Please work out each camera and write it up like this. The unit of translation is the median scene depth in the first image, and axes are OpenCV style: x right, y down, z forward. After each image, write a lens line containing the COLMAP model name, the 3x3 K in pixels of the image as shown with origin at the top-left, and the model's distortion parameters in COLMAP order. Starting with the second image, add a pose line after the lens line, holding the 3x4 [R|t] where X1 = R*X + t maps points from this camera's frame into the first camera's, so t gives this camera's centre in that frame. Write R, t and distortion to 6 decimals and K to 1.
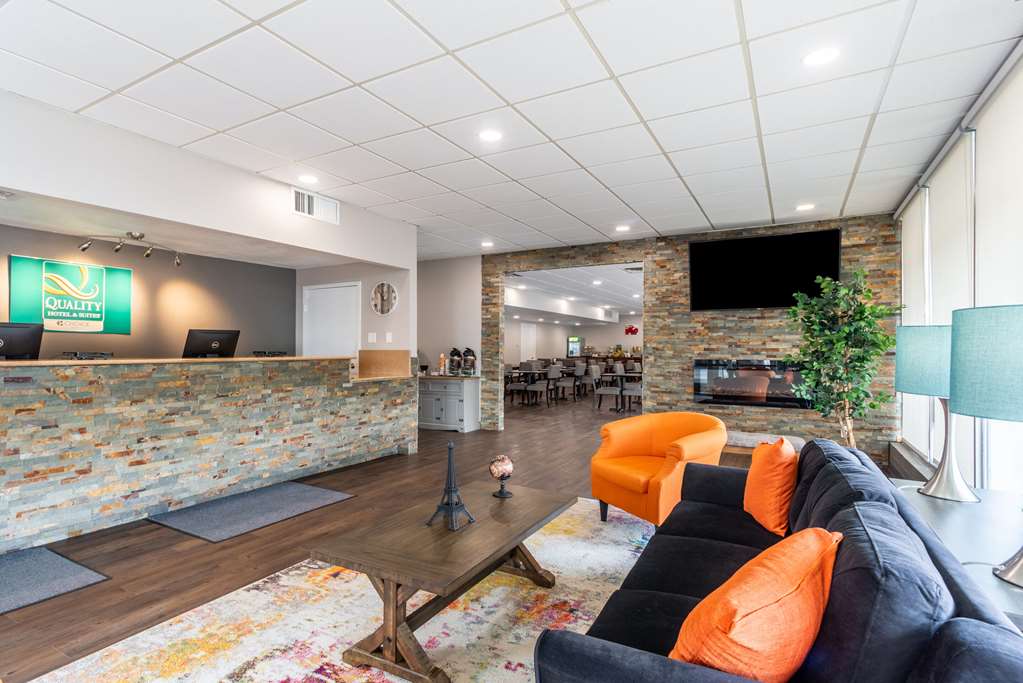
lens RADIAL K [[507.2, 0, 465.4], [0, 507.2, 348.2], [0, 0, 1]] dist [0.003852, 0.000372]
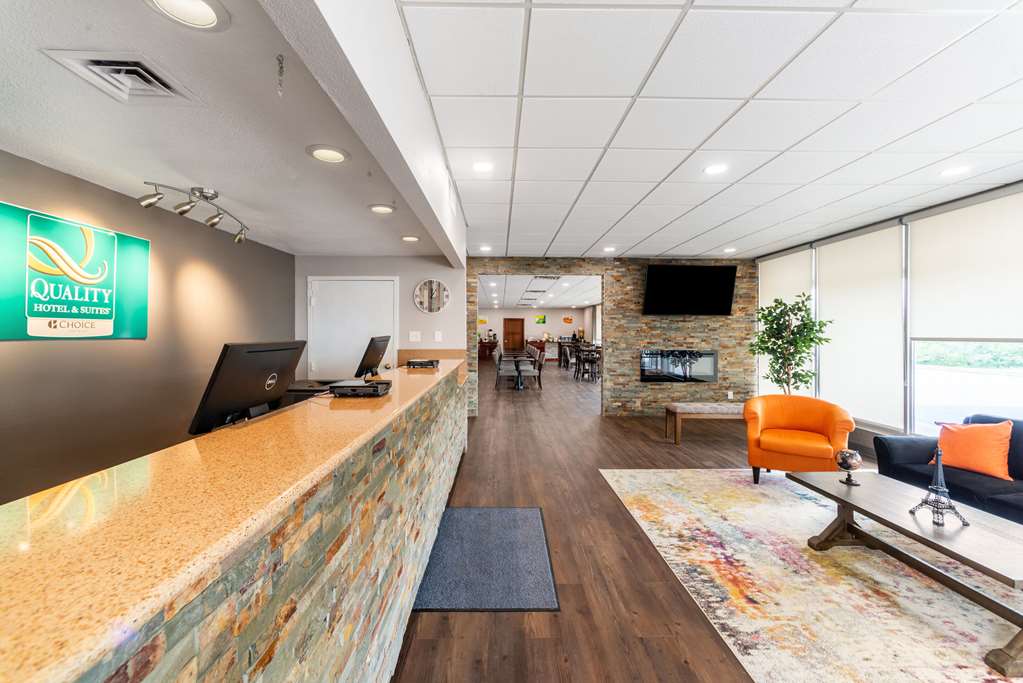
lens RADIAL K [[416.6, 0, 497.6], [0, 416.6, 336.5], [0, 0, 1]] dist [0.008594, 0.000081]
pose [[0.848704, -0.008657, 0.528797, -0.611096], [0.001869, 0.999909, 0.013368, -0.040116], [-0.528865, -0.010357, 0.848643, 0.325710]]
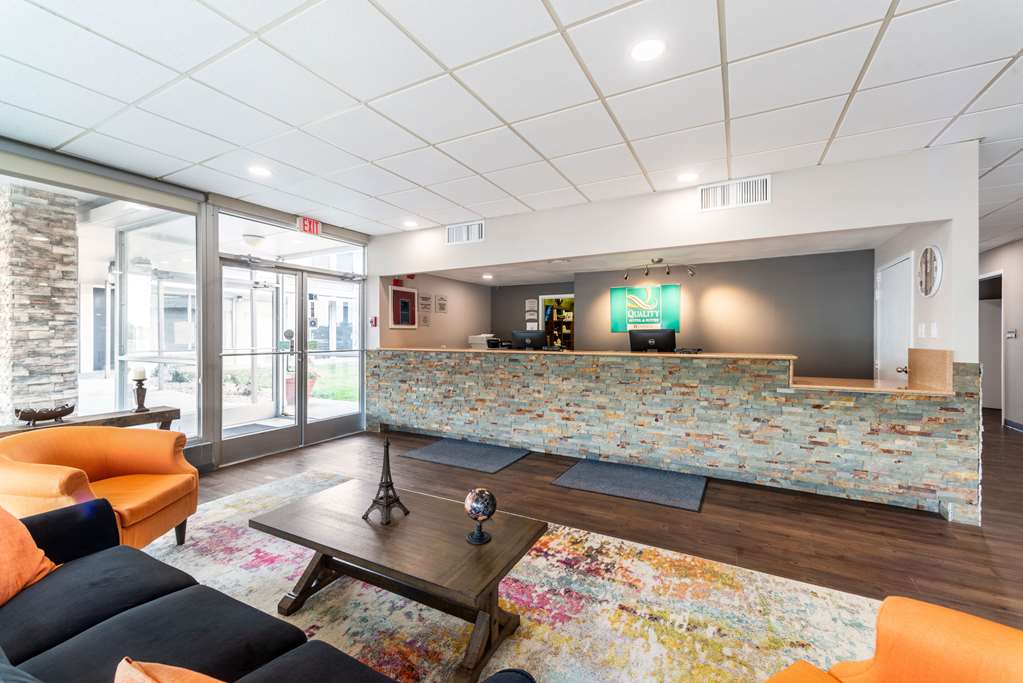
lens RADIAL K [[416.1, 0, 532.7], [0, 416.1, 338.1], [0, 0, 1]] dist [0.008704, 0.000061]
pose [[0.093942, 0.001688, -0.995576, 0.428960], [-0.001052, 0.999998, 0.001596, -0.014777], [0.995577, 0.000897, 0.093943, 0.557645]]
